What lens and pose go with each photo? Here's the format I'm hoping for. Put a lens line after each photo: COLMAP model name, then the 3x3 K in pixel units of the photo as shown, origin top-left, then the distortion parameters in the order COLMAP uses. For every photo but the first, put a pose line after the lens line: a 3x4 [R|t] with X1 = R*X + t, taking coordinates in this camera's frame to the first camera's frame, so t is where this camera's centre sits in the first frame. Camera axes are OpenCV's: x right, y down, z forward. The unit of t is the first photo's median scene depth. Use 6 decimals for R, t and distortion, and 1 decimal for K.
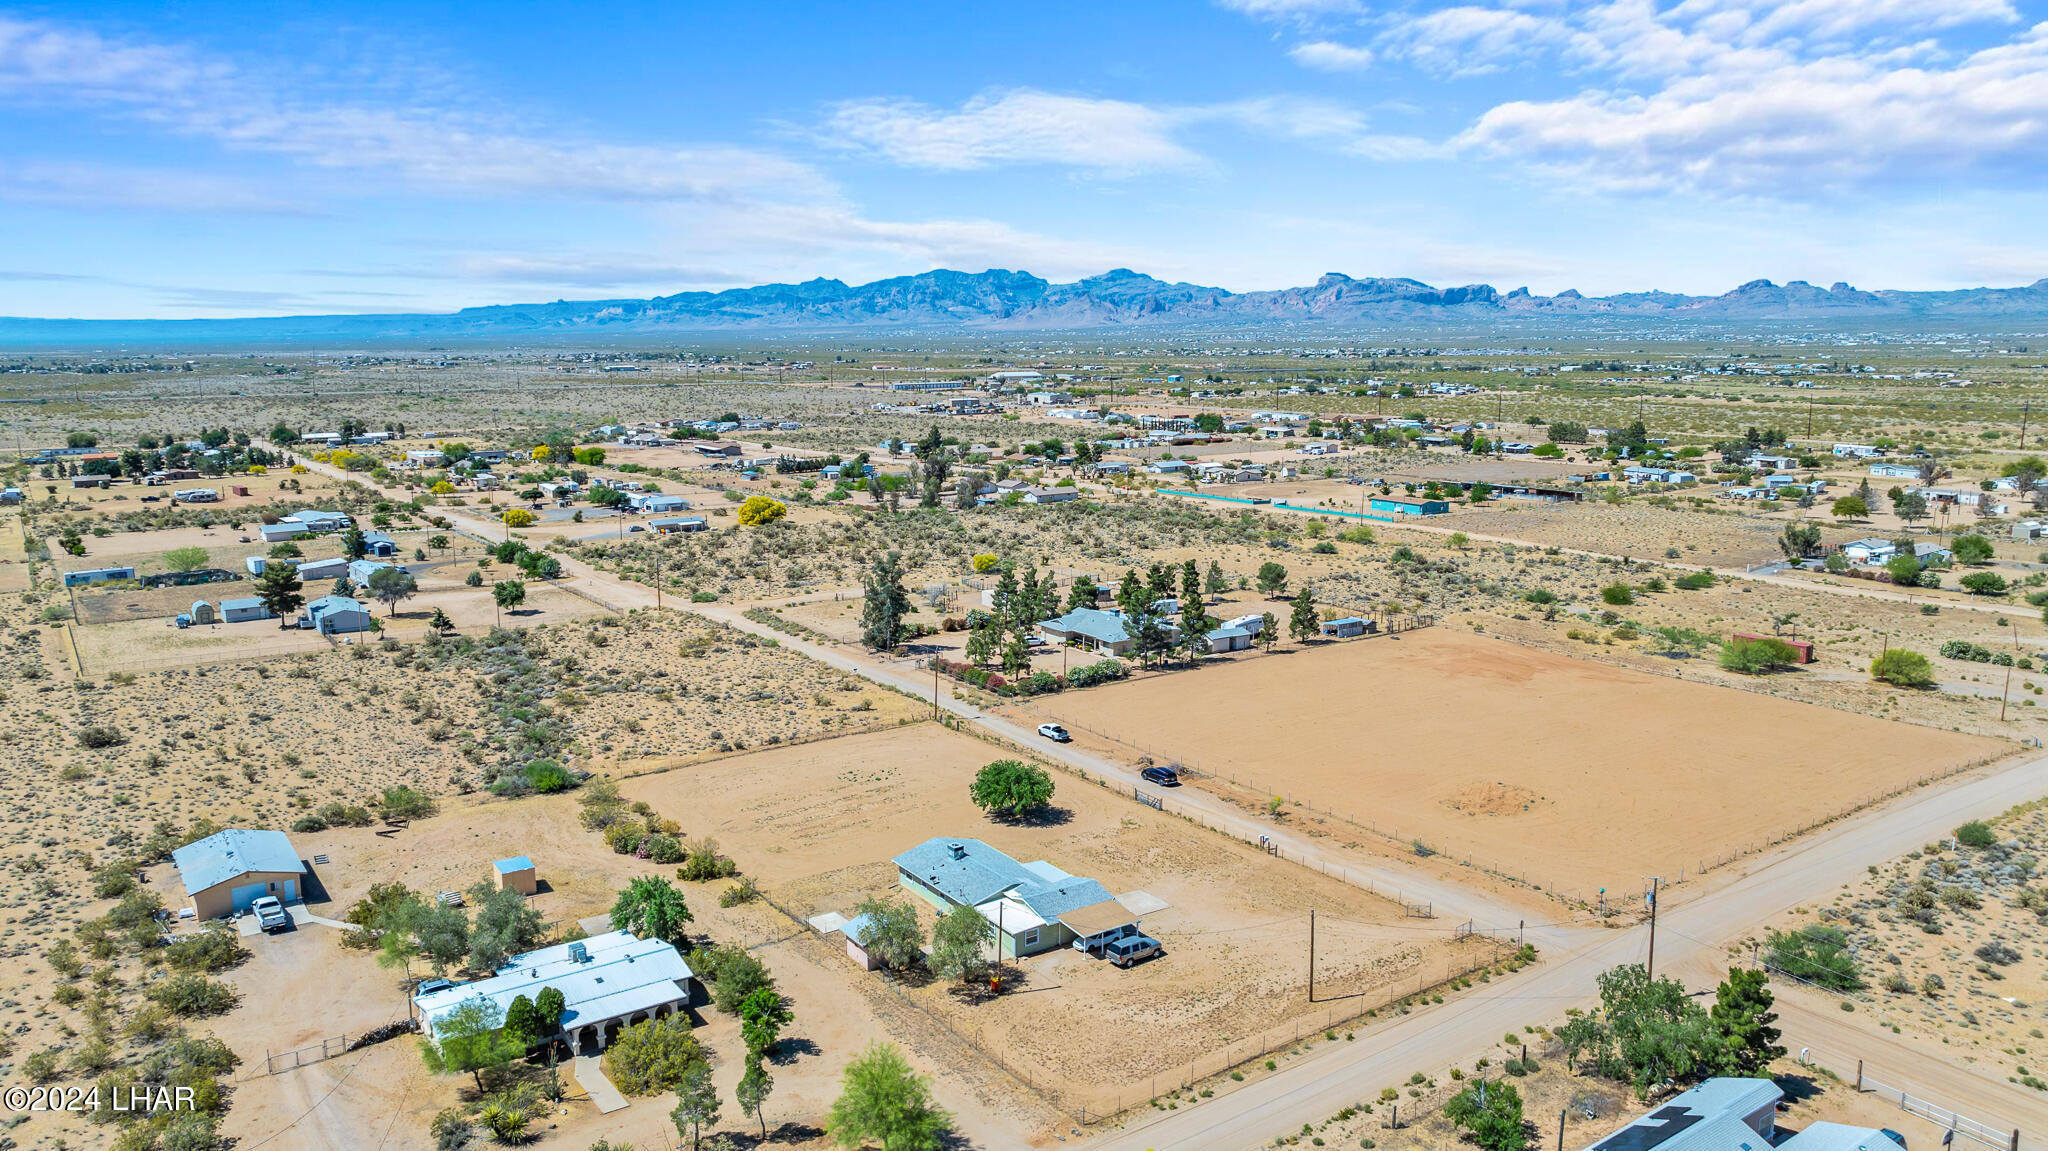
lens RADIAL K [[1473.7, 0, 1026.0], [0, 1473.7, 586.3], [0, 0, 1]] dist [-0.020223, 0.004970]
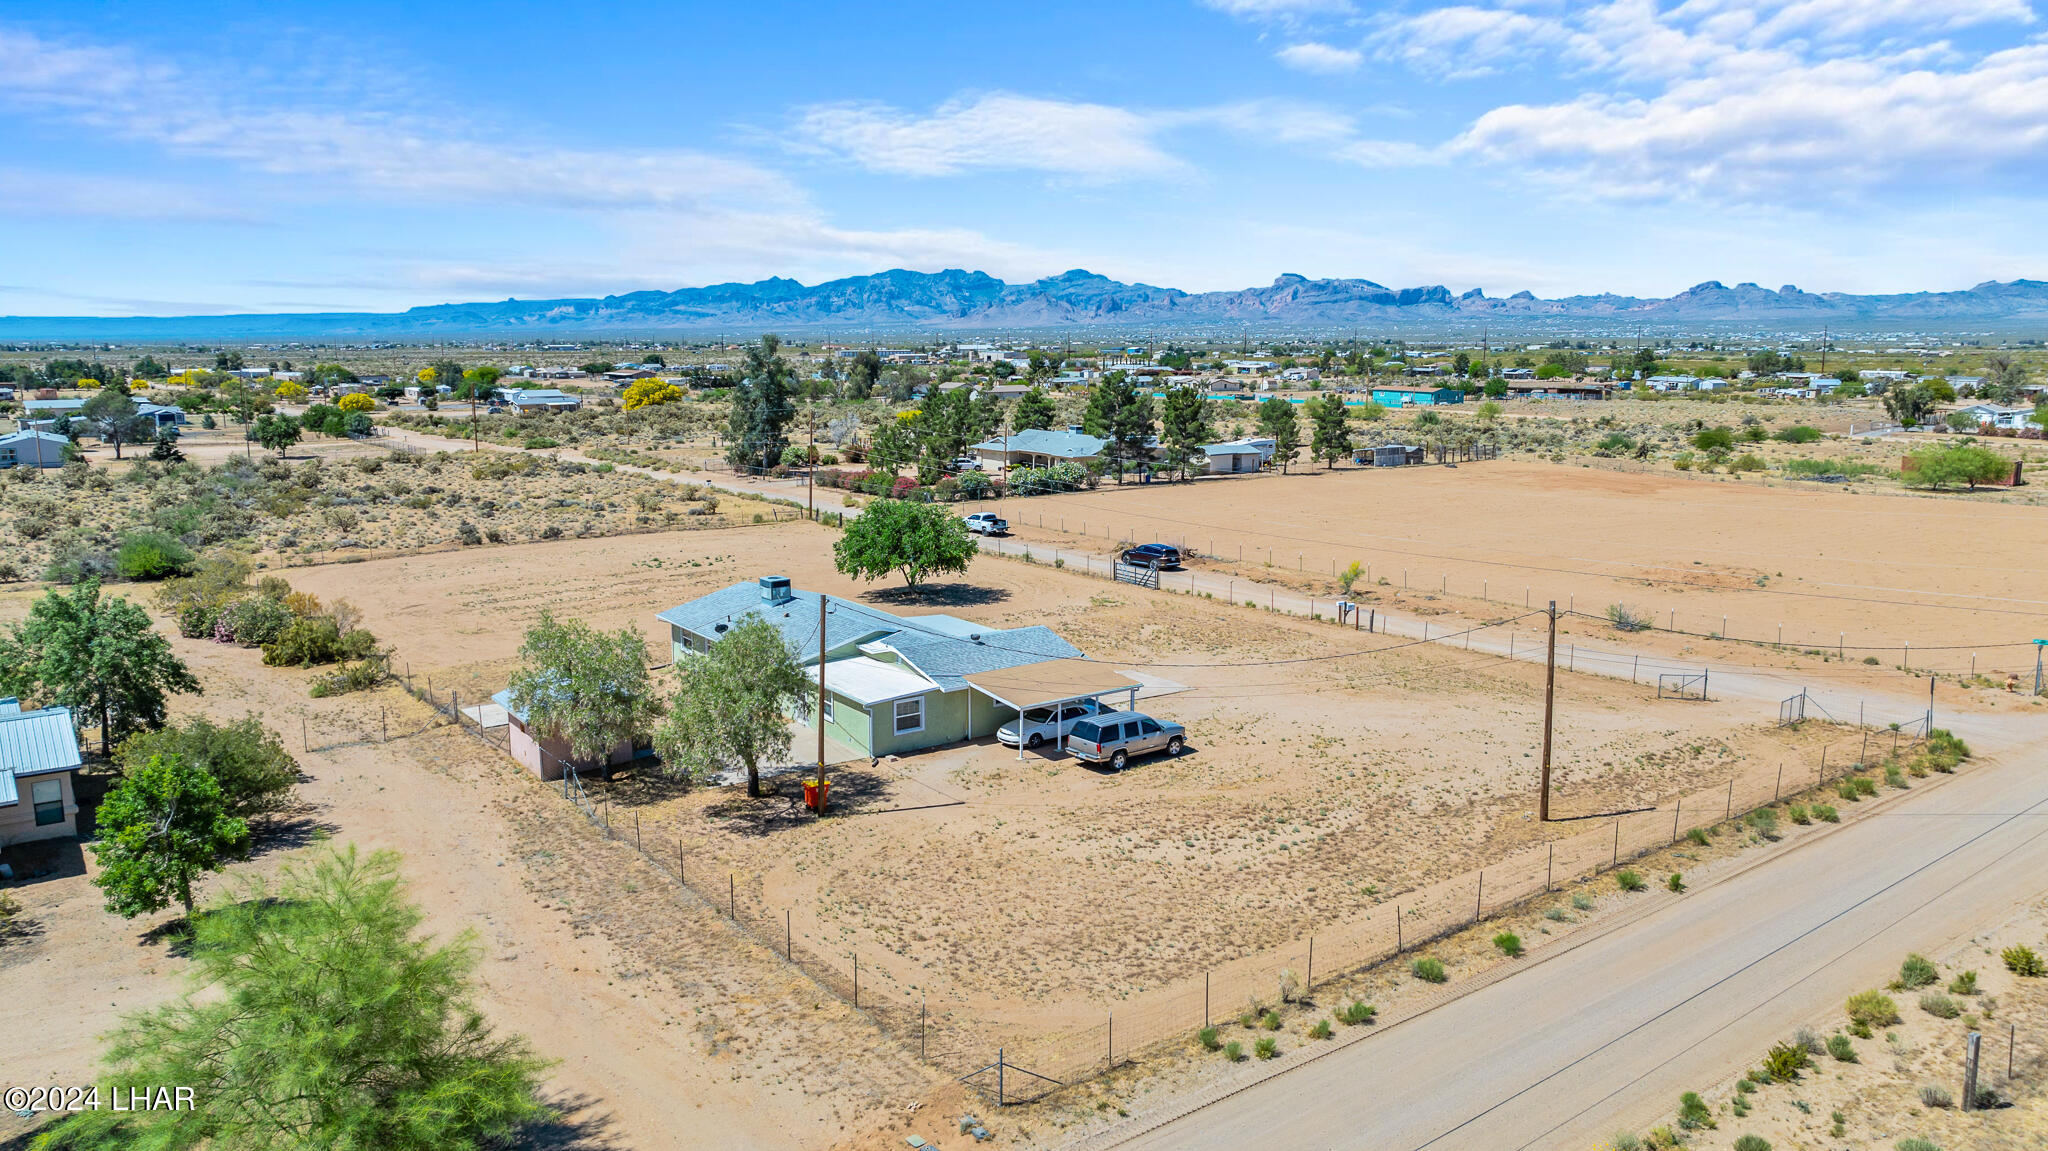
lens RADIAL K [[1473.7, 0, 1021.1], [0, 1473.7, 565.3], [0, 0, 1]] dist [-0.020223, 0.004970]
pose [[0.999674, -0.002974, 0.025356, 0.014813], [0.003418, 0.999841, -0.017477, 0.104853], [-0.025300, 0.017558, 0.999526, 0.279648]]
